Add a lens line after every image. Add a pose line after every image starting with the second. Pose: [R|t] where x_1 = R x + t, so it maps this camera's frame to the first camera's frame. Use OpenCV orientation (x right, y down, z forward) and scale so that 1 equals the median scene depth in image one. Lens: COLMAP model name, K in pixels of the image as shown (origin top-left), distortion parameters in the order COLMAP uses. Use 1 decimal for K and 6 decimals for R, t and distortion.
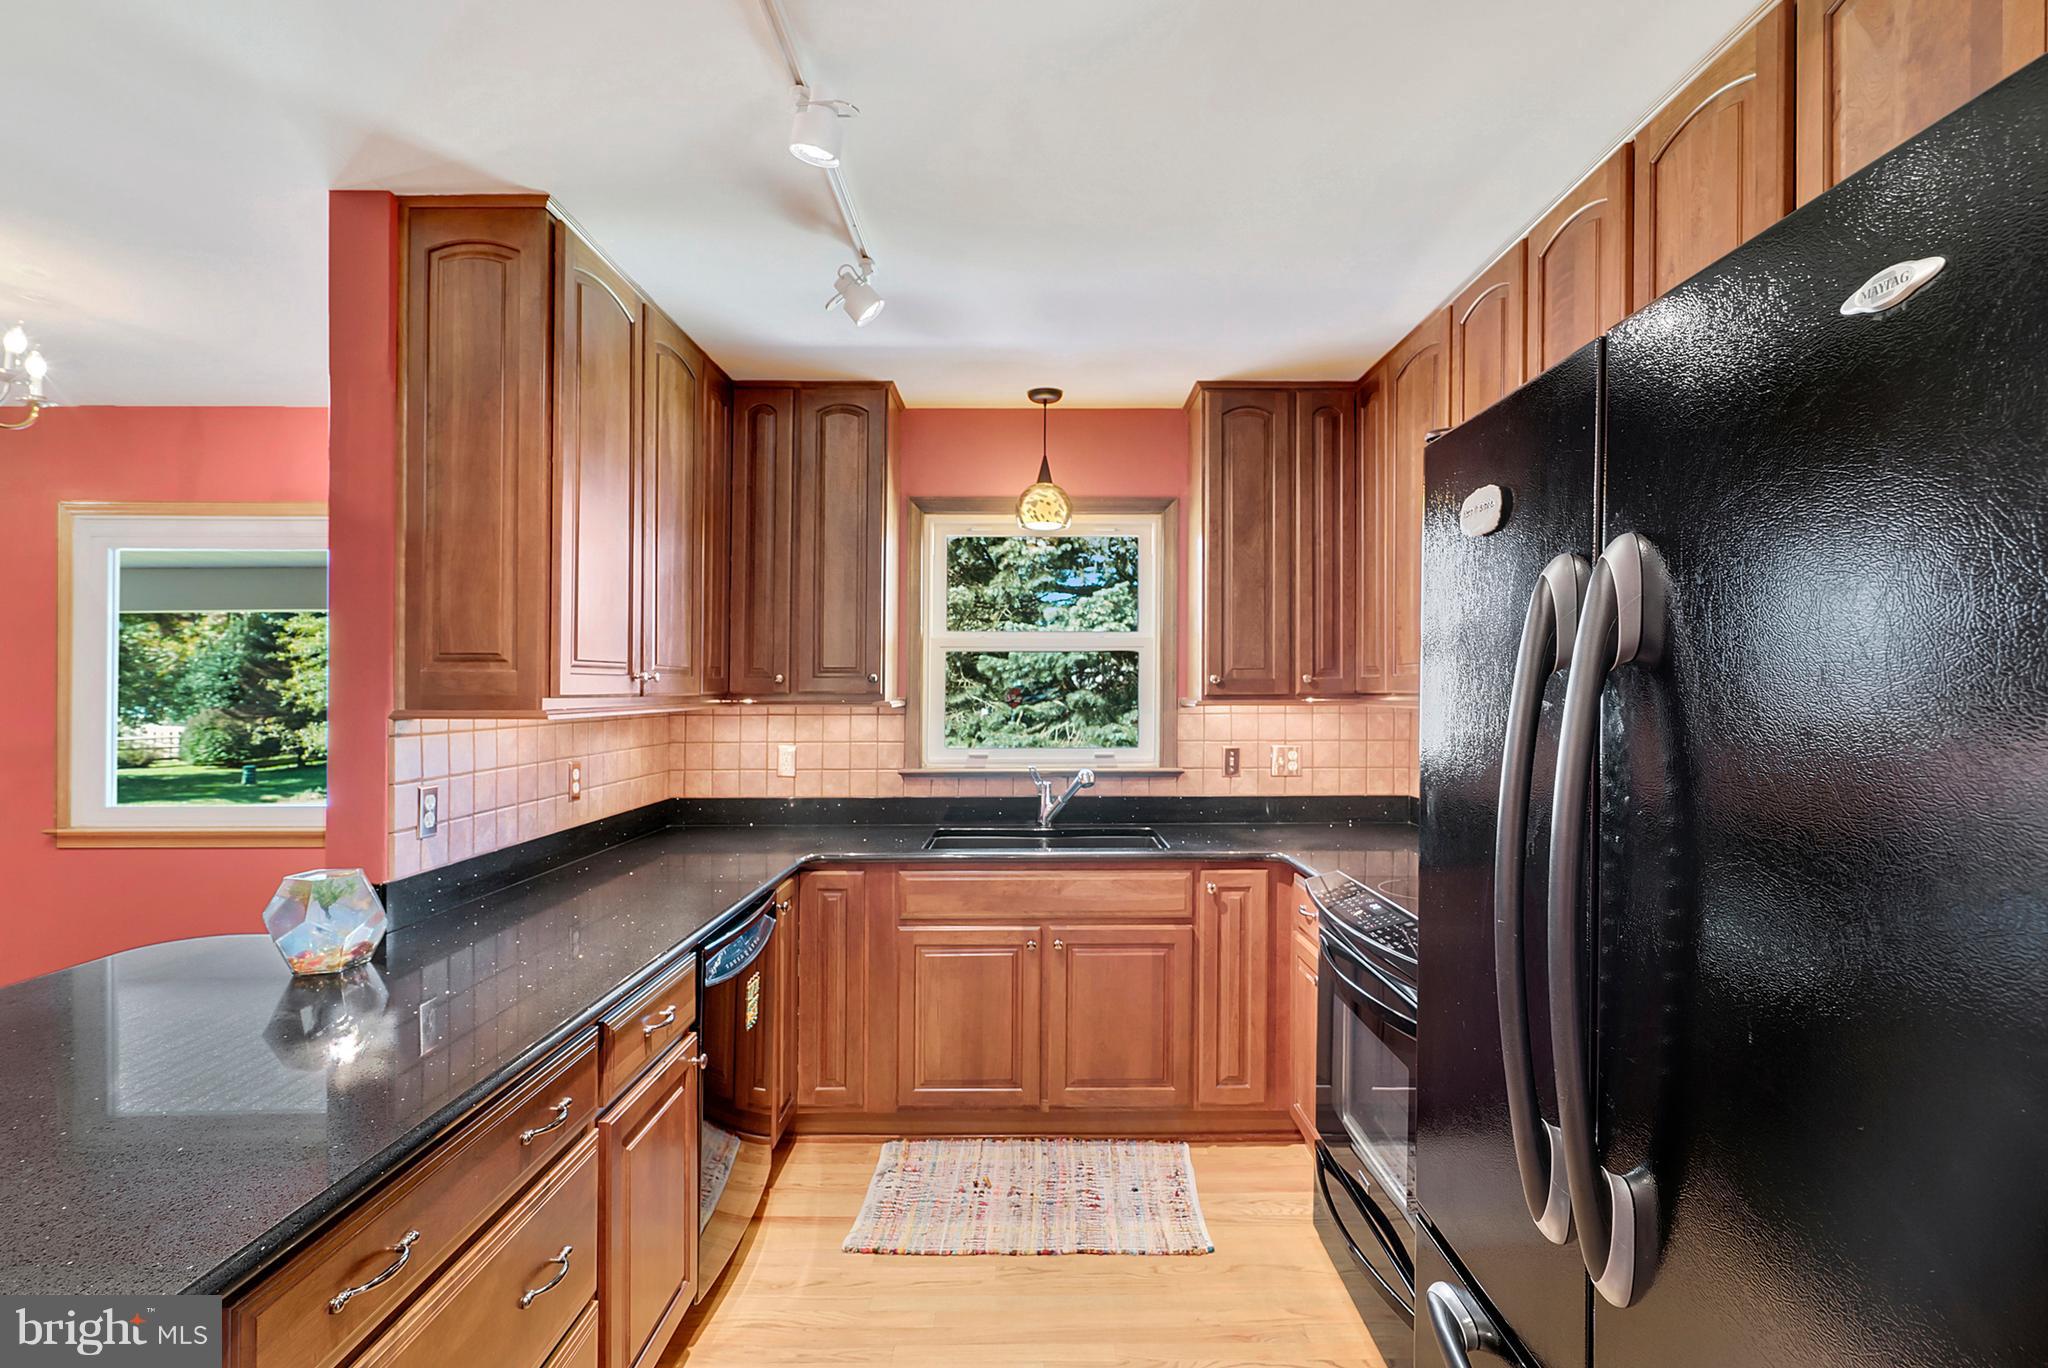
lens RADIAL K [[993.5, 0, 1026.2], [0, 993.5, 689.0], [0, 0, 1]] dist [-0.002421, -0.000073]
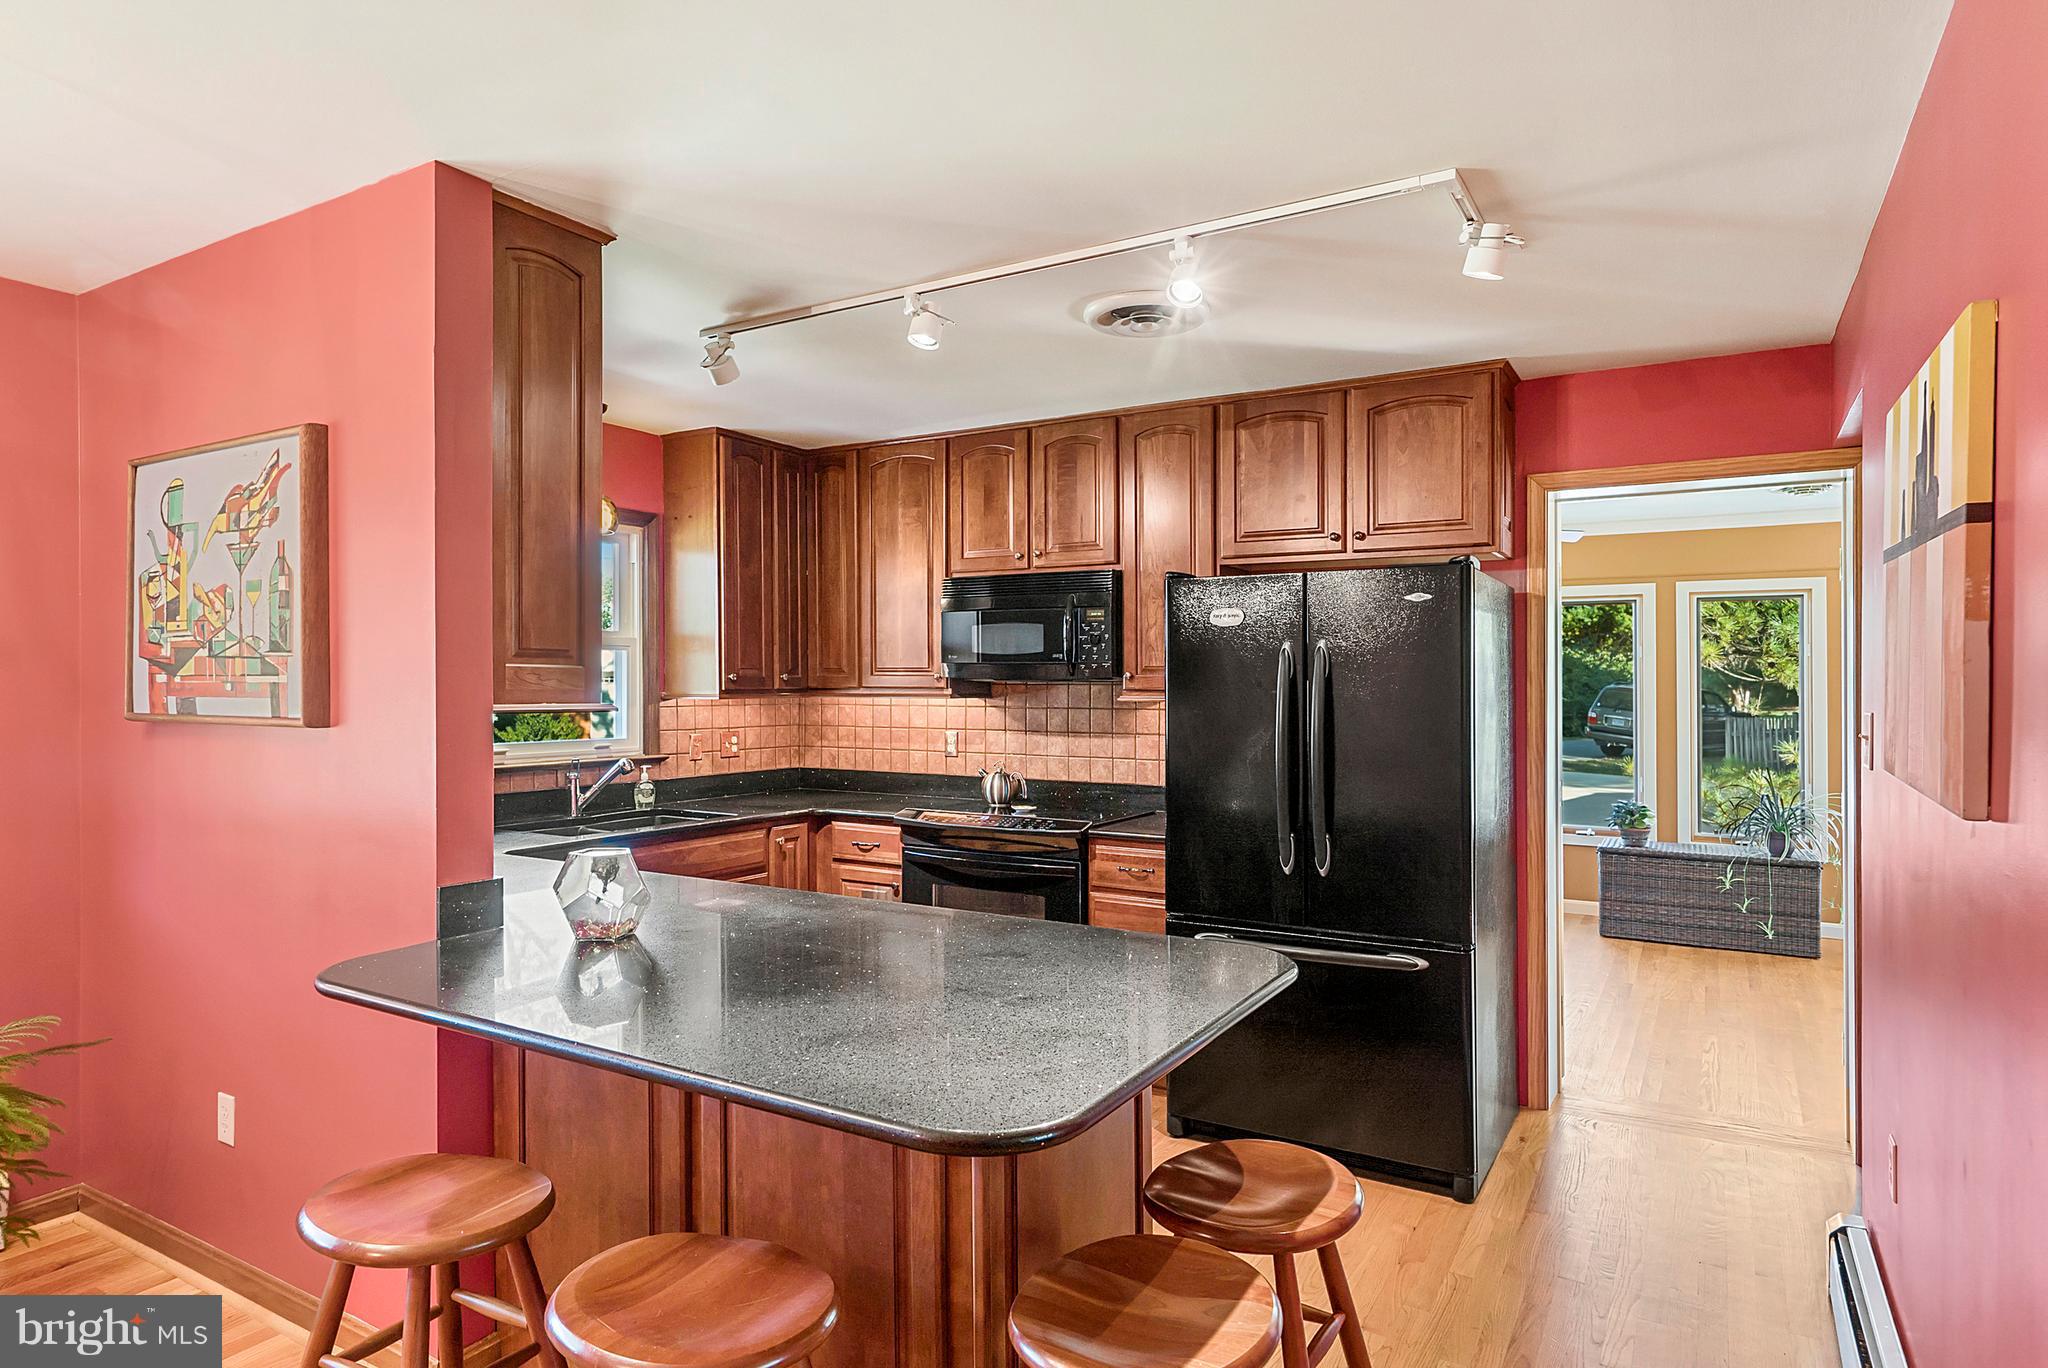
lens RADIAL K [[1162.1, 0, 1021.8], [0, 1162.1, 687.0], [0, 0, 1]] dist [-0.000410, 0.000025]
pose [[0.520291, 0.001980, 0.853987, -0.807970], [-0.003542, 0.999994, -0.000160, 0.001335], [-0.853982, -0.002942, 0.520295, -0.038876]]
